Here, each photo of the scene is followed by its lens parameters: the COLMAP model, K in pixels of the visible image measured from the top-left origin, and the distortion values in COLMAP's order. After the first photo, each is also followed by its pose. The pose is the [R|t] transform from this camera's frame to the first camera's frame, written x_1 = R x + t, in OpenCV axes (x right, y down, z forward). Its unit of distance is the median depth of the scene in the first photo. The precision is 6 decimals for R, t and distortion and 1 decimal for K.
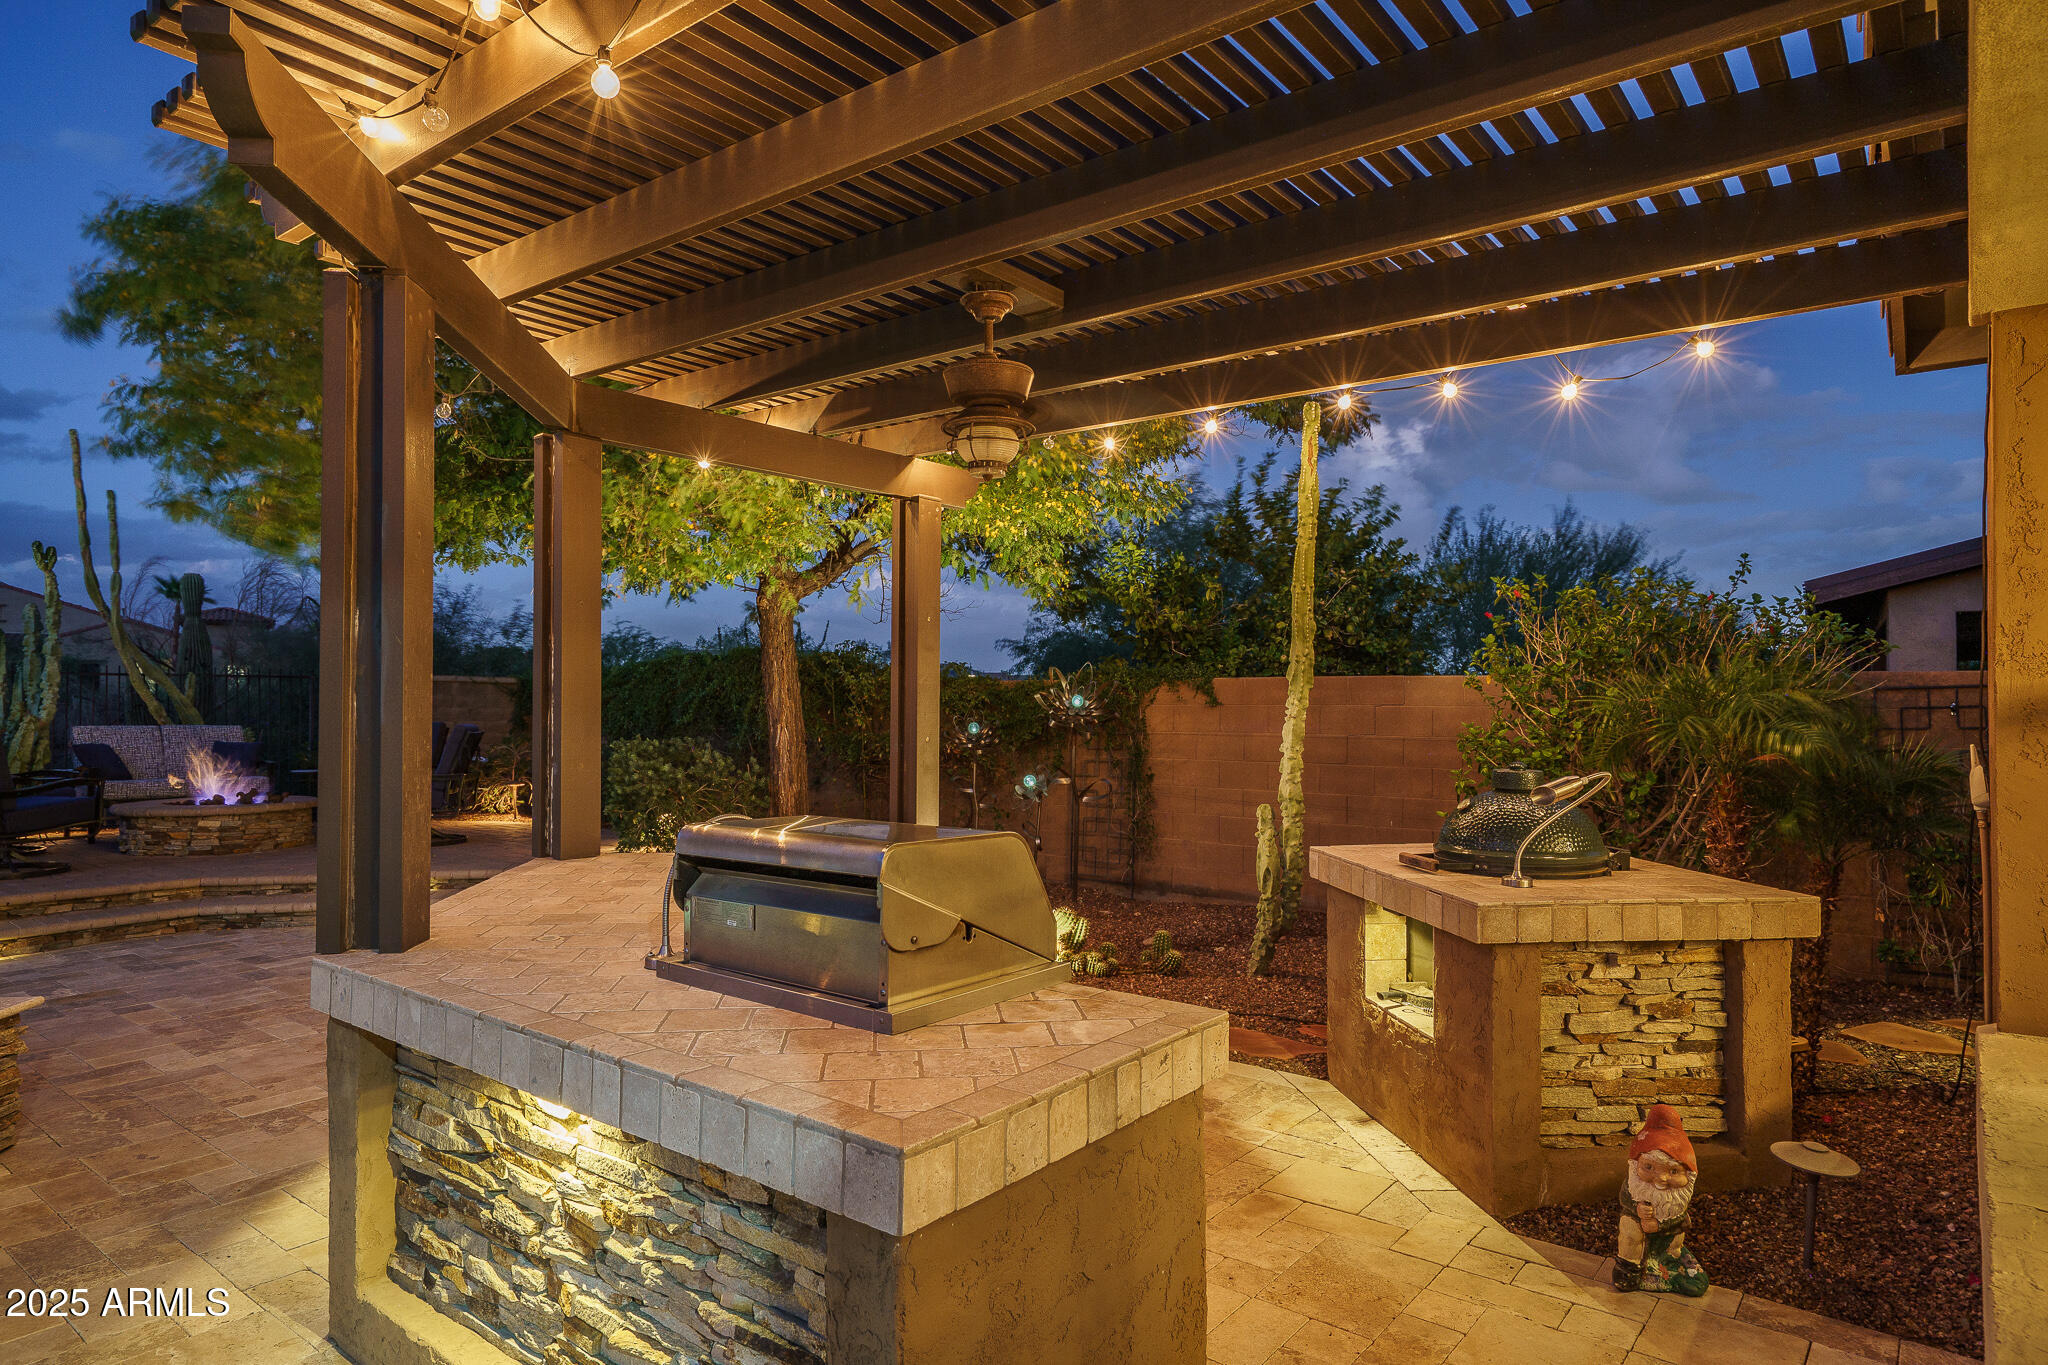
lens RADIAL K [[1196.9, 0, 1024.0], [0, 1196.9, 682.5], [0, 0, 1]] dist [0.001326, 0.000254]
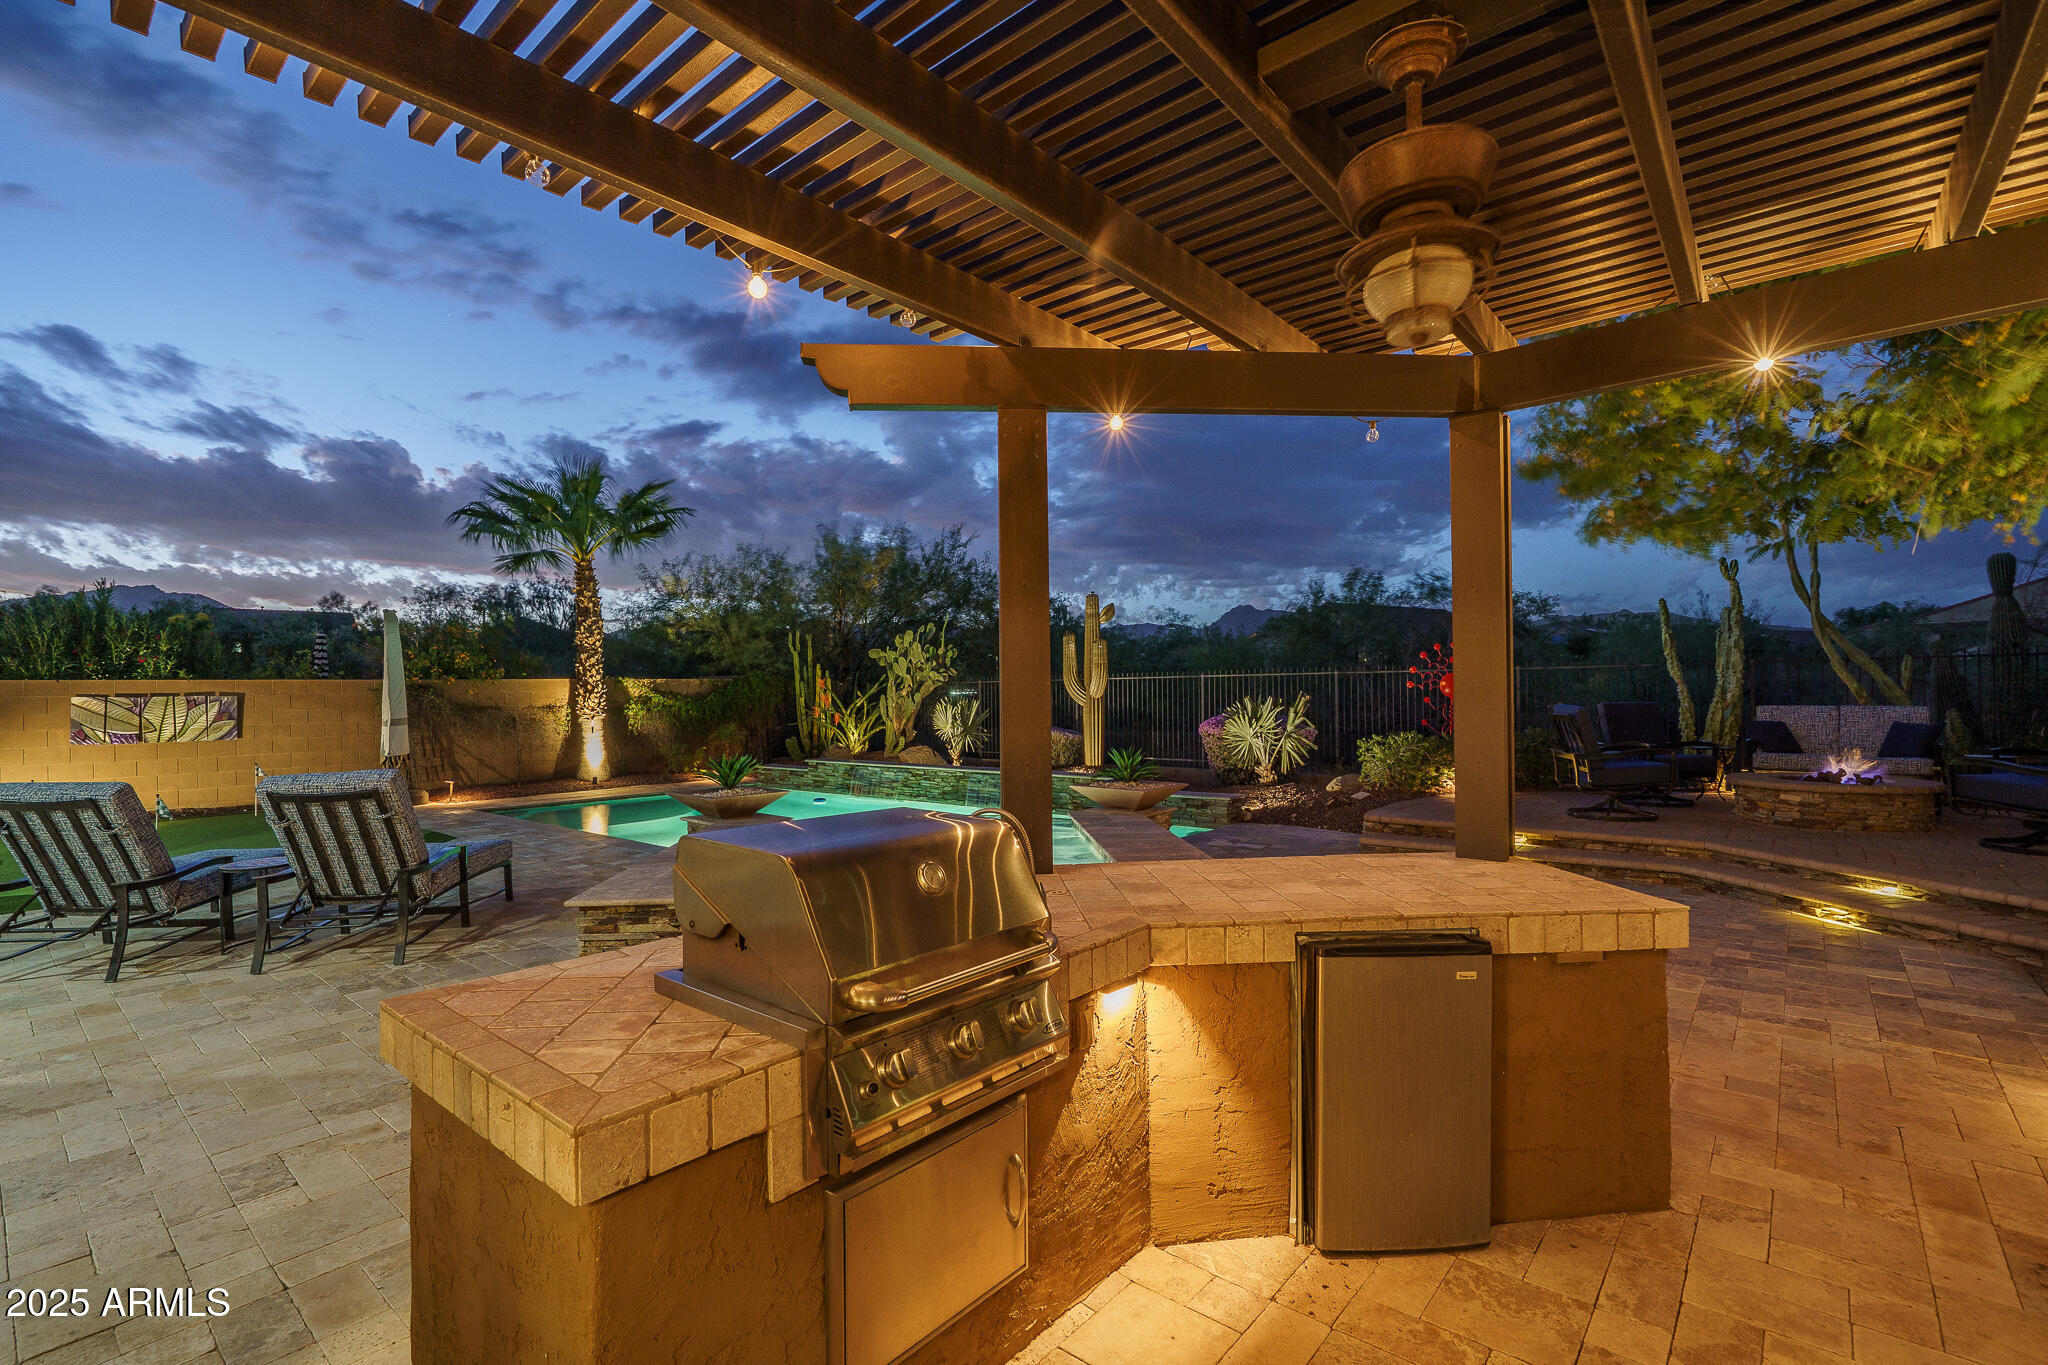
lens RADIAL K [[925.9, 0, 1024.0], [0, 925.9, 682.5], [0, 0, 1]] dist [-0.000441, 0.000060]
pose [[-0.047726, -0.014237, -0.998759, 0.213864], [0.032942, 0.999332, -0.015819, 0.003872], [0.998317, -0.033656, -0.047225, 0.380675]]
